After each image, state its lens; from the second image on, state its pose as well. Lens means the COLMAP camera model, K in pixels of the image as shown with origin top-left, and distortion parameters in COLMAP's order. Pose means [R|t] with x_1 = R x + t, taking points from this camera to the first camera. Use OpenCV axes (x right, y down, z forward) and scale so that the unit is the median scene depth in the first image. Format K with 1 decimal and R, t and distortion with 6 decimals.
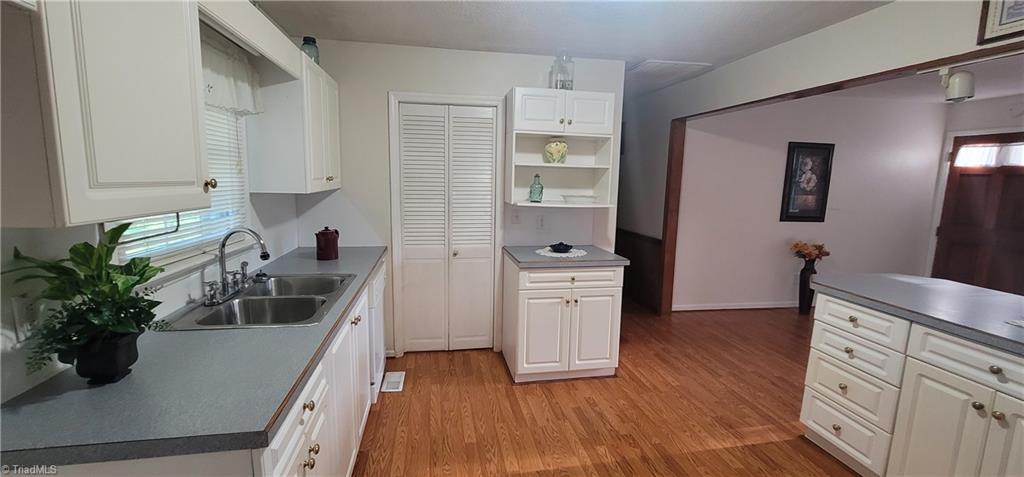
lens RADIAL K [[417.1, 0, 507.9], [0, 417.1, 237.0], [0, 0, 1]] dist [-0.007028, 0.000903]
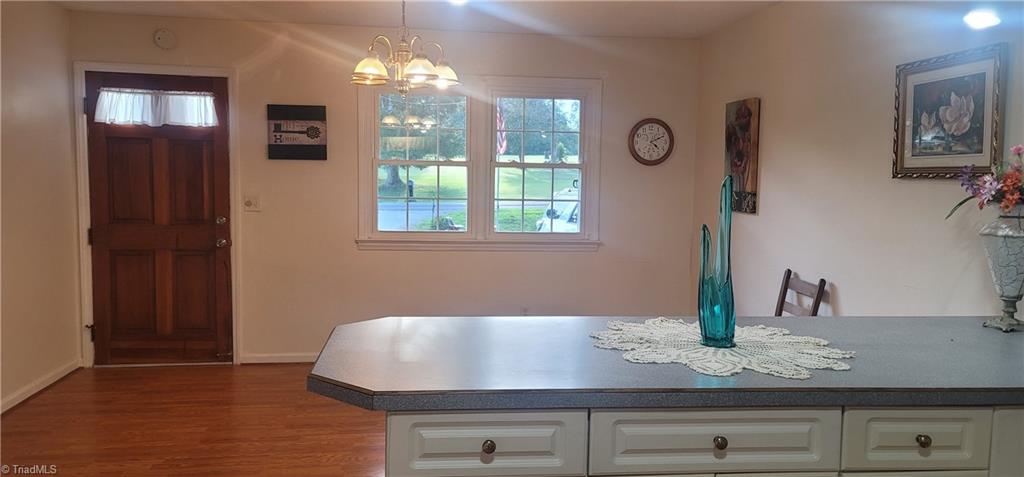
lens RADIAL K [[751.3, 0, 513.4], [0, 751.3, 223.6], [0, 0, 1]] dist [0.057826, -0.010059]
pose [[0.047361, -0.083689, 0.995366, 0.030770], [0.124810, 0.989170, 0.077230, -0.059538], [-0.991050, 0.120574, 0.057293, 0.566721]]
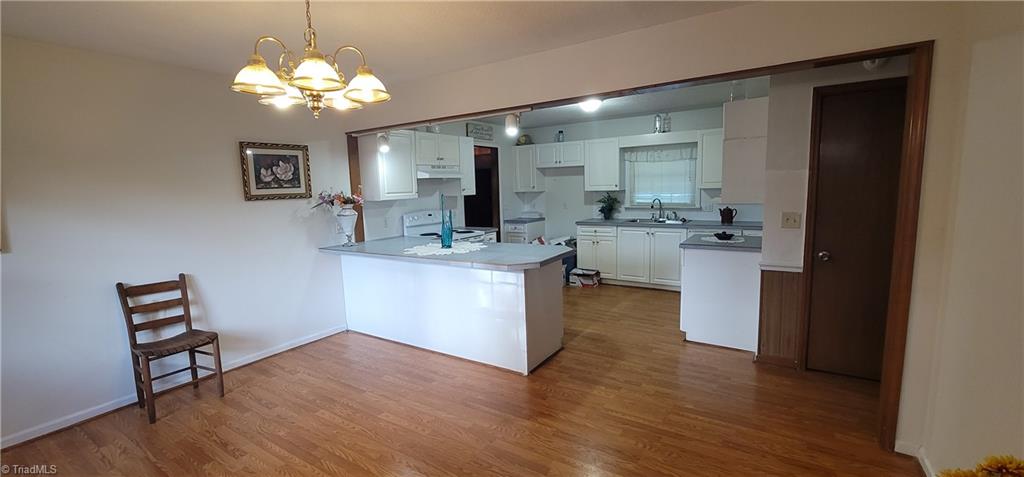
lens RADIAL K [[417.1, 0, 508.6], [0, 417.1, 238.6], [0, 0, 1]] dist [-0.007028, 0.000903]
pose [[-0.683297, 0.093083, -0.724182, 1.457719], [-0.087533, 0.974244, 0.207816, -0.167277], [0.724874, 0.205390, -0.657550, 1.351627]]
